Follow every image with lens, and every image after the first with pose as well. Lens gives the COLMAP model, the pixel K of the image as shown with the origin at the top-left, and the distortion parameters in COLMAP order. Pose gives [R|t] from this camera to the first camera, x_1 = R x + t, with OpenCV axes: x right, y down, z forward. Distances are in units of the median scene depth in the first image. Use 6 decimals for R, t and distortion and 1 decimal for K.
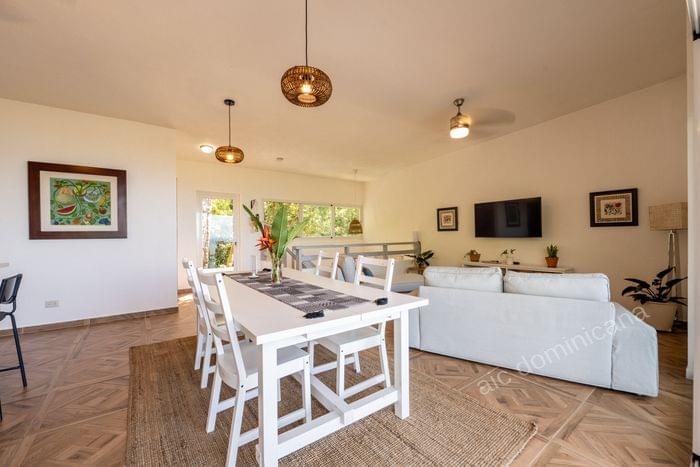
lens RADIAL K [[282.1, 0, 347.0], [0, 282.1, 235.3], [0, 0, 1]] dist [-0.003398, -0.000497]
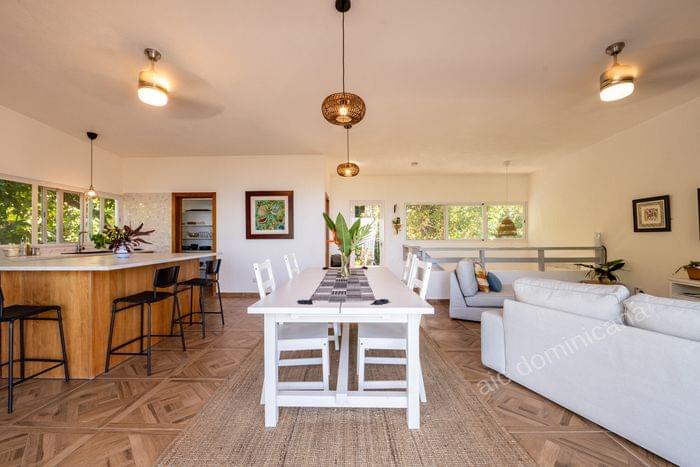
lens RADIAL K [[279.9, 0, 346.8], [0, 279.9, 235.0], [0, 0, 1]] dist [-0.005837, -0.000509]
pose [[0.798693, -0.000779, -0.601738, 0.279817], [-0.003625, 0.999975, -0.006106, -0.001833], [0.601728, 0.007058, 0.798670, 0.047447]]
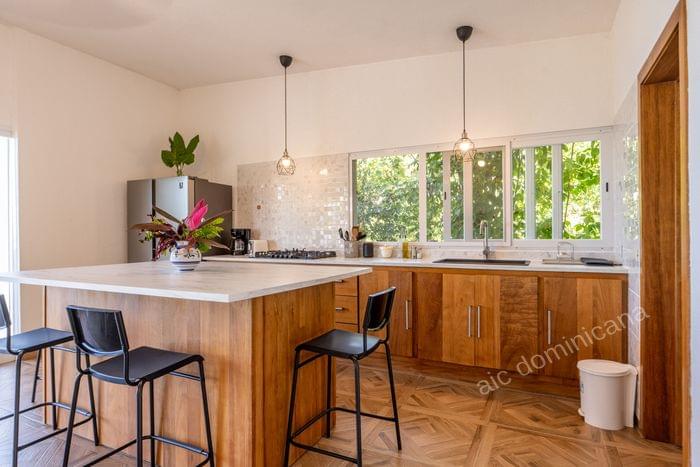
lens RADIAL K [[394.8, 0, 350.0], [0, 394.8, 233.5], [0, 0, 1]] dist [0.002827, 0.000691]
pose [[-0.883774, 0.010219, -0.467802, -0.676376], [0.008120, 0.999946, 0.006504, 0.001470], [0.467843, 0.001949, -0.883809, 0.986353]]
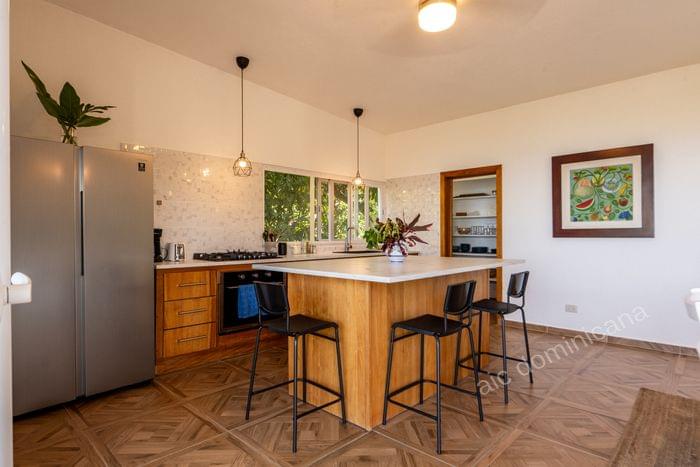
lens RADIAL K [[394.8, 0, 350.0], [0, 394.8, 233.5], [0, 0, 1]] dist [0.002827, 0.000691]
pose [[0.179966, 0.002874, -0.983669, 0.074823], [-0.002451, 0.999994, 0.002473, -0.000538], [0.983670, 0.001966, 0.179971, 0.057263]]
